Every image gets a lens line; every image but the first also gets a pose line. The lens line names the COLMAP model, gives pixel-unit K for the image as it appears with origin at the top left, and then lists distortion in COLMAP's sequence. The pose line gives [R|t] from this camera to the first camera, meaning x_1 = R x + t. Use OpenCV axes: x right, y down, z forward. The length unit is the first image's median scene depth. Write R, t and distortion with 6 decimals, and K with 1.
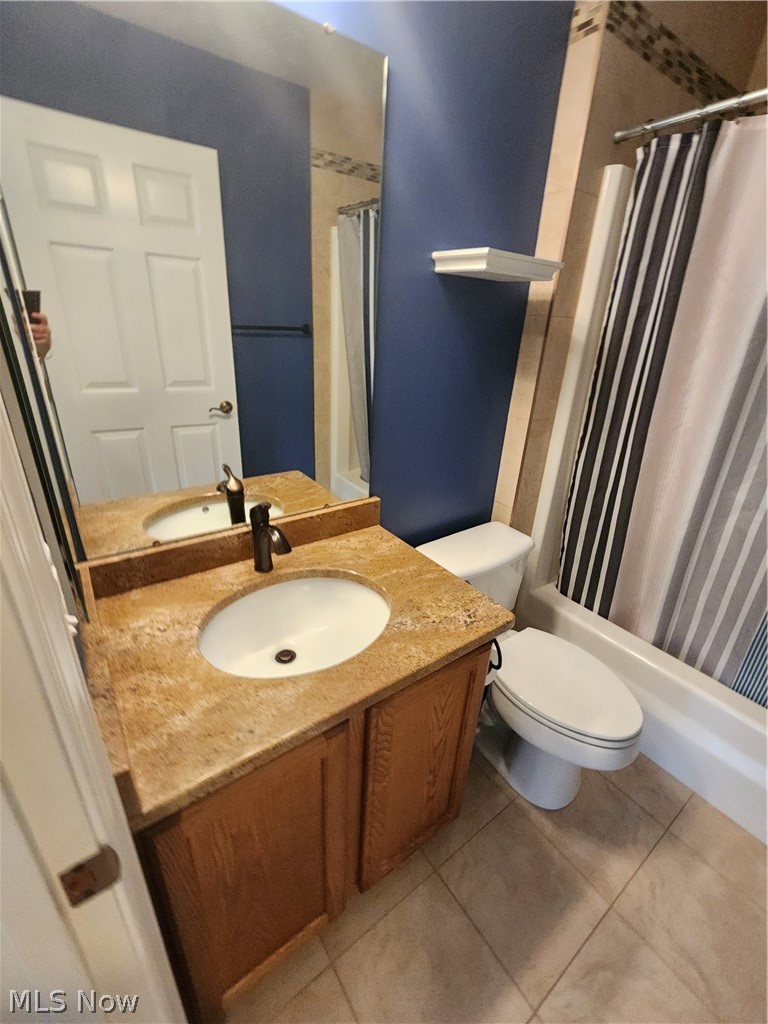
lens RADIAL K [[428.7, 0, 384.8], [0, 428.7, 506.6], [0, 0, 1]] dist [-0.000909, 0.000990]
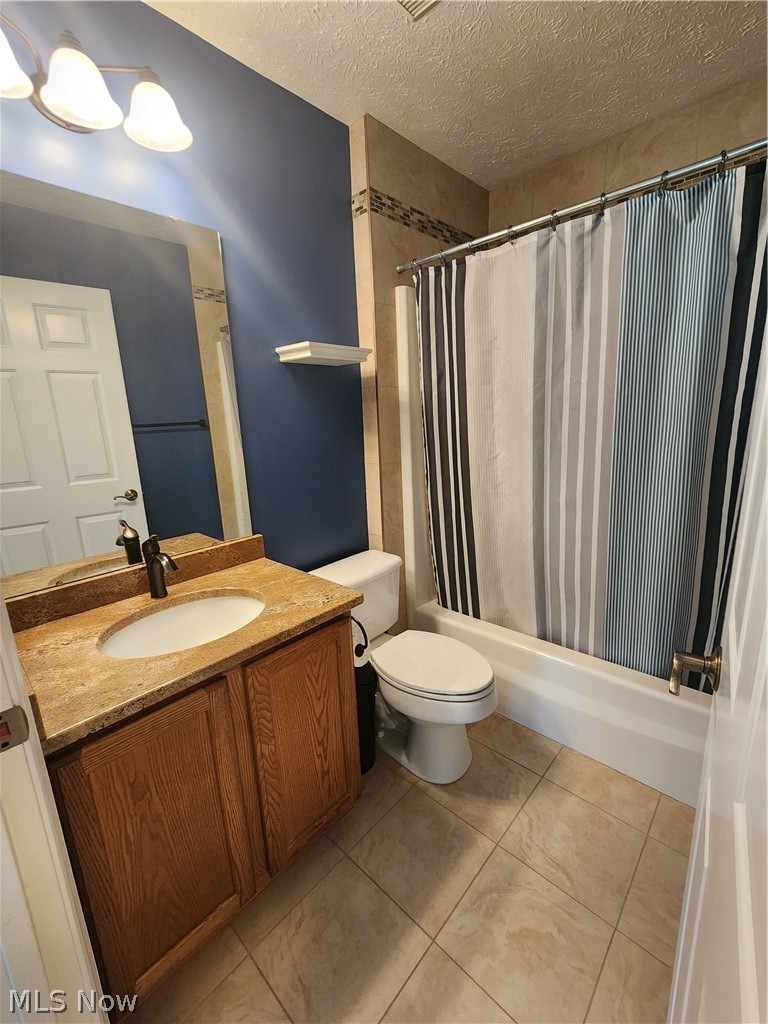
lens RADIAL K [[428.7, 0, 384.1], [0, 428.7, 514.4], [0, 0, 1]] dist [-0.000909, 0.000990]
pose [[0.978682, -0.130063, 0.158950, 0.156494], [0.158428, 0.970589, -0.181269, 0.219812], [-0.130699, 0.202586, 0.970503, -0.263877]]
